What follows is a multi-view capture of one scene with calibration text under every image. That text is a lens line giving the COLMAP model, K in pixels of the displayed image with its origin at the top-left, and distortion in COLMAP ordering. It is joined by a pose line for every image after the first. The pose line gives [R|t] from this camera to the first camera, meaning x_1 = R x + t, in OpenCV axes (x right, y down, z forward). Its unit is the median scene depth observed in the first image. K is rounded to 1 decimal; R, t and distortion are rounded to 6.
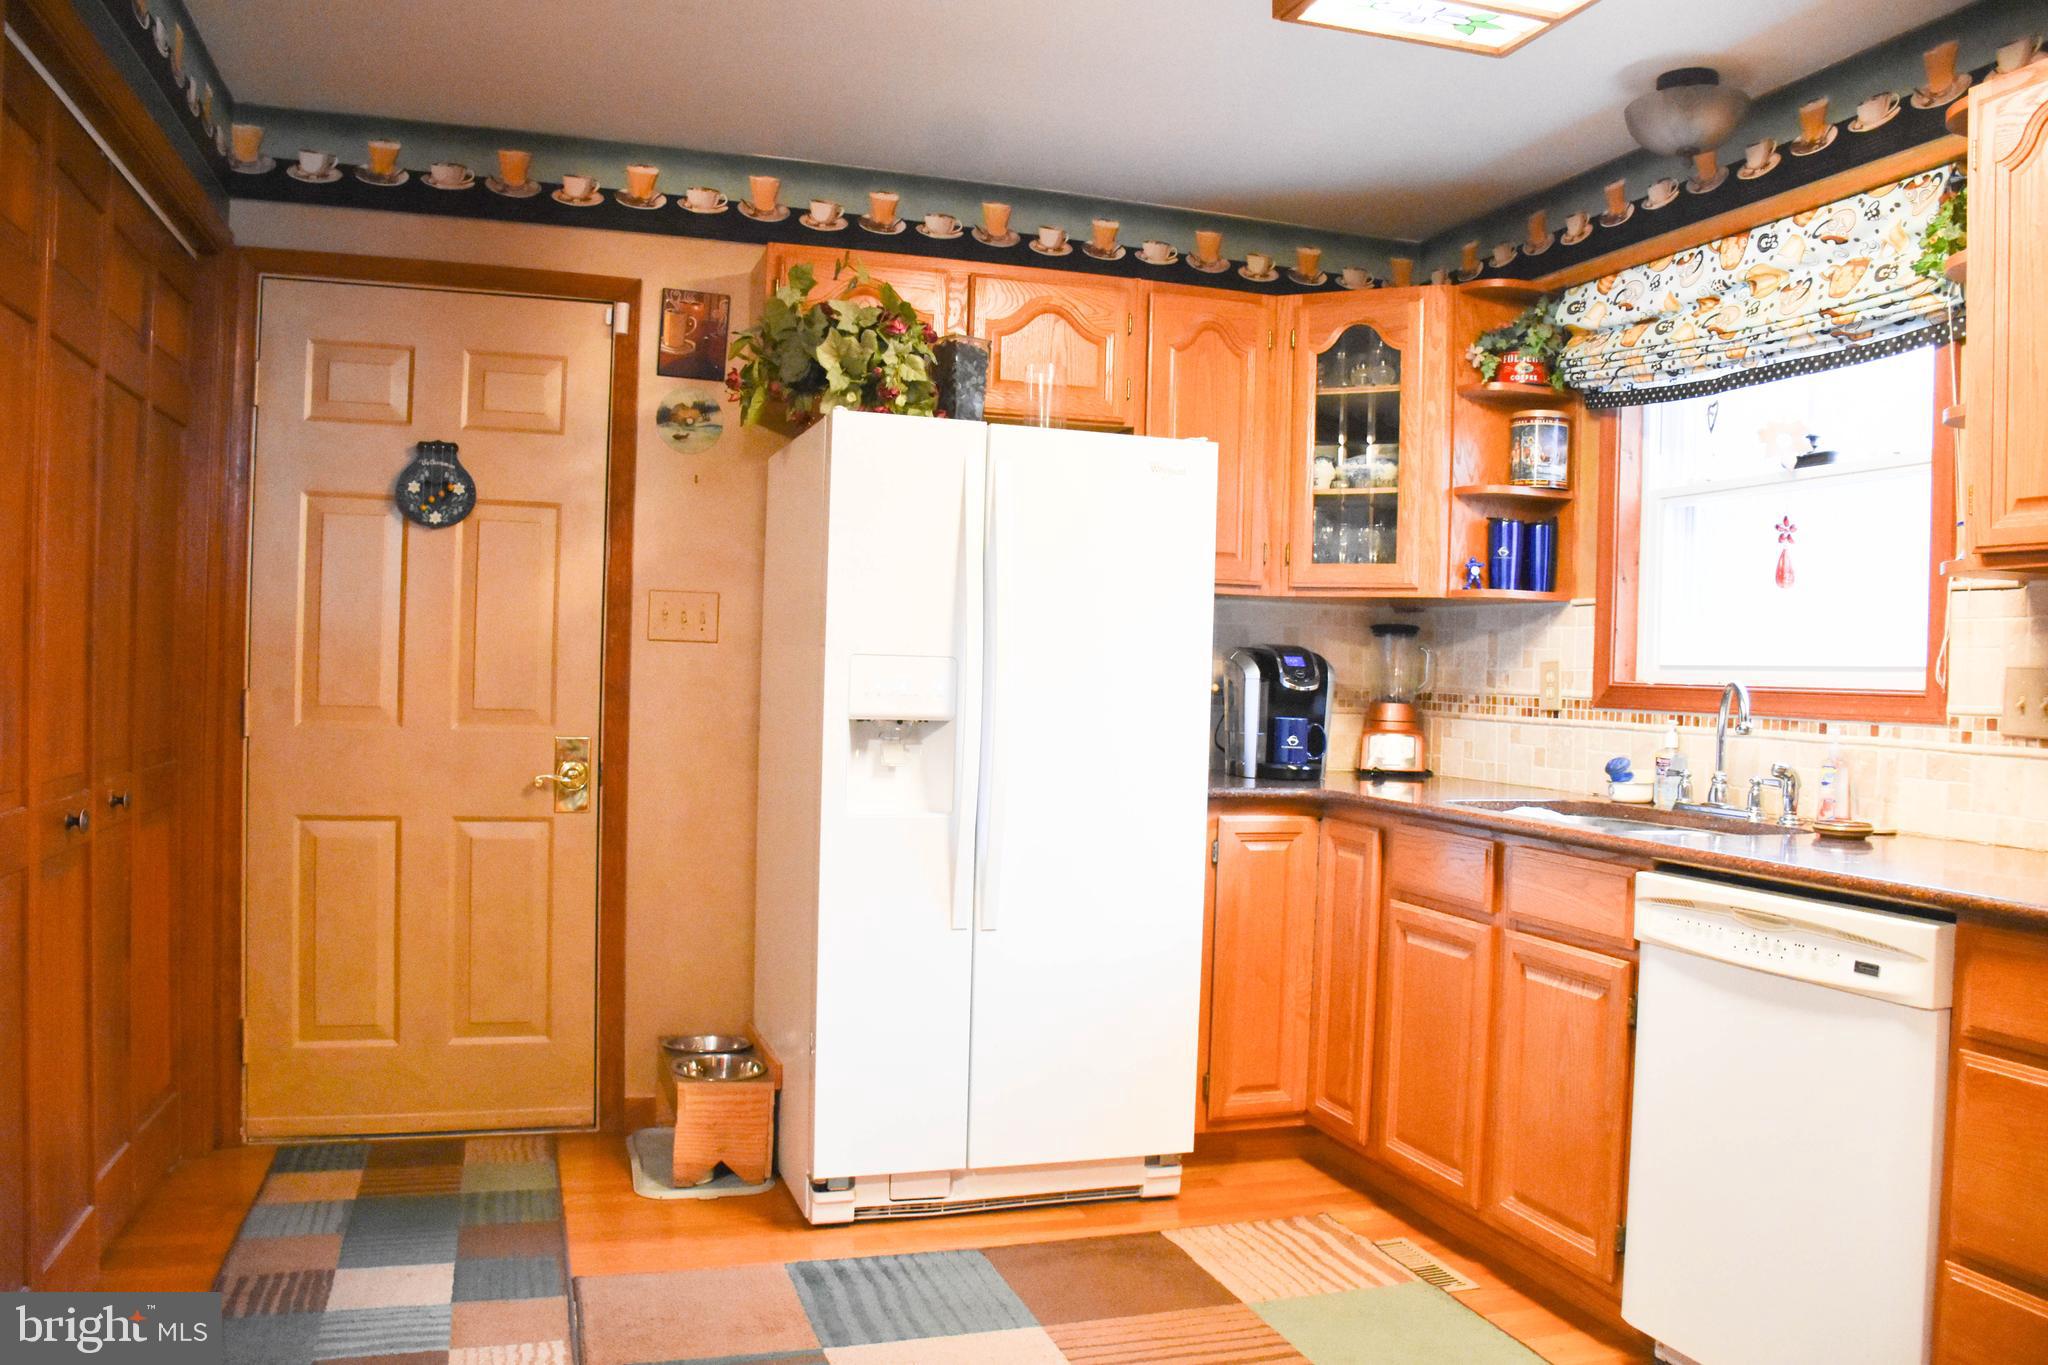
lens RADIAL K [[1617.3, 0, 994.9], [0, 1617.3, 678.8], [0, 0, 1]] dist [-0.150395, 0.096155]
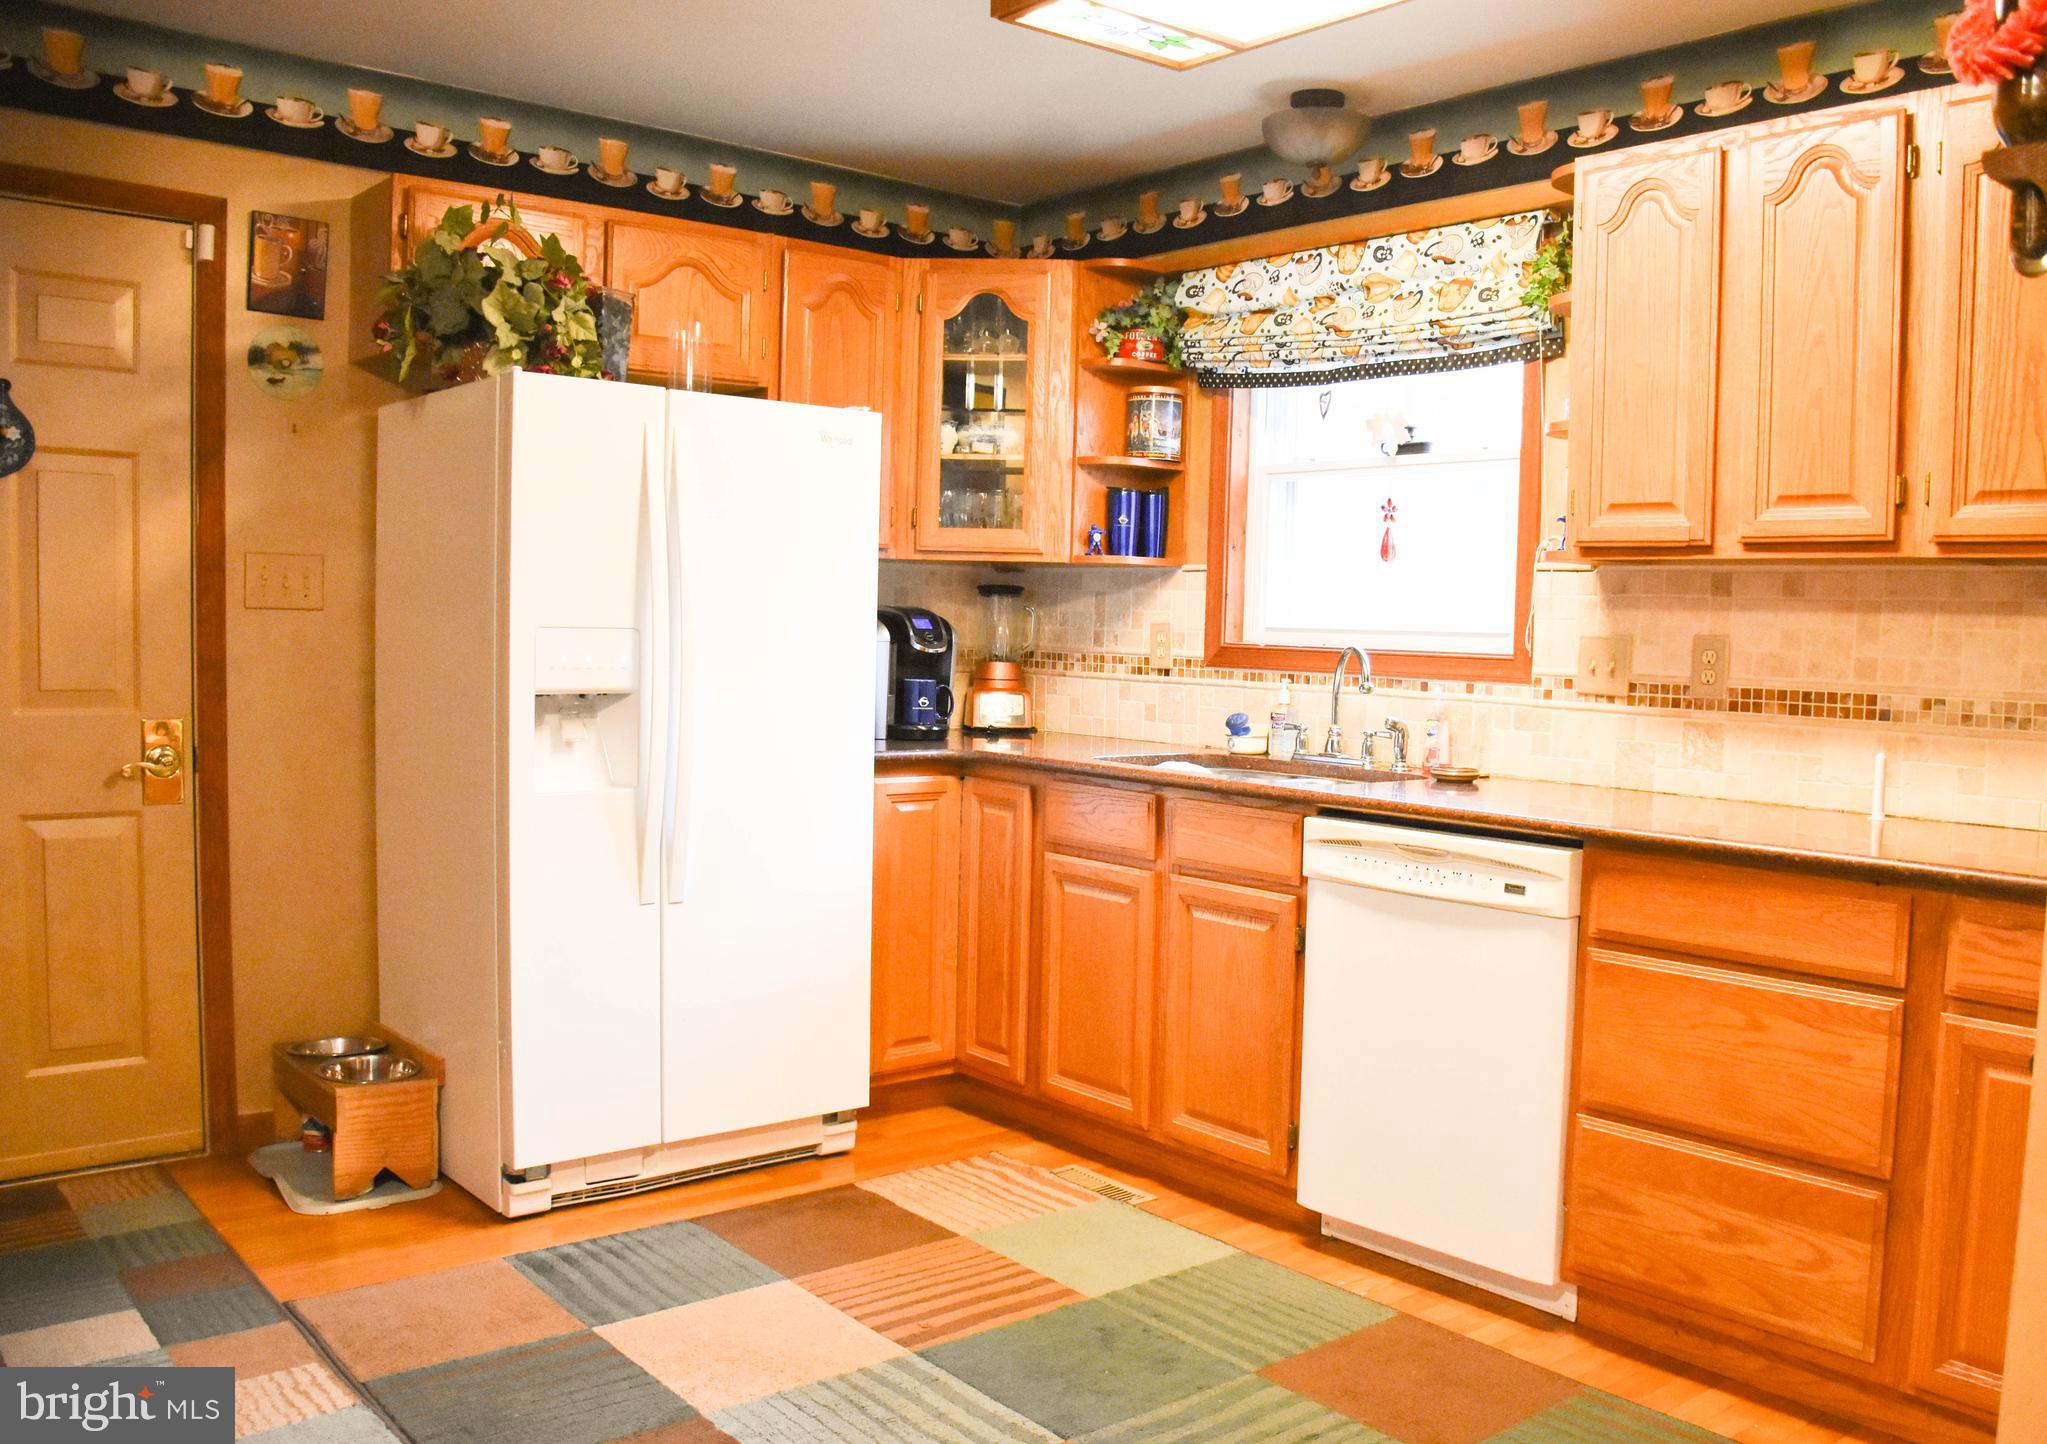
lens RADIAL K [[1781.0, 0, 1097.2], [0, 1781.0, 736.1], [0, 0, 1]] dist [-0.137420, 0.091940]
pose [[0.916110, -0.031410, 0.399694, -0.193066], [0.003319, 0.997486, 0.070782, -0.022491], [-0.400913, -0.063517, 0.913912, -0.090635]]
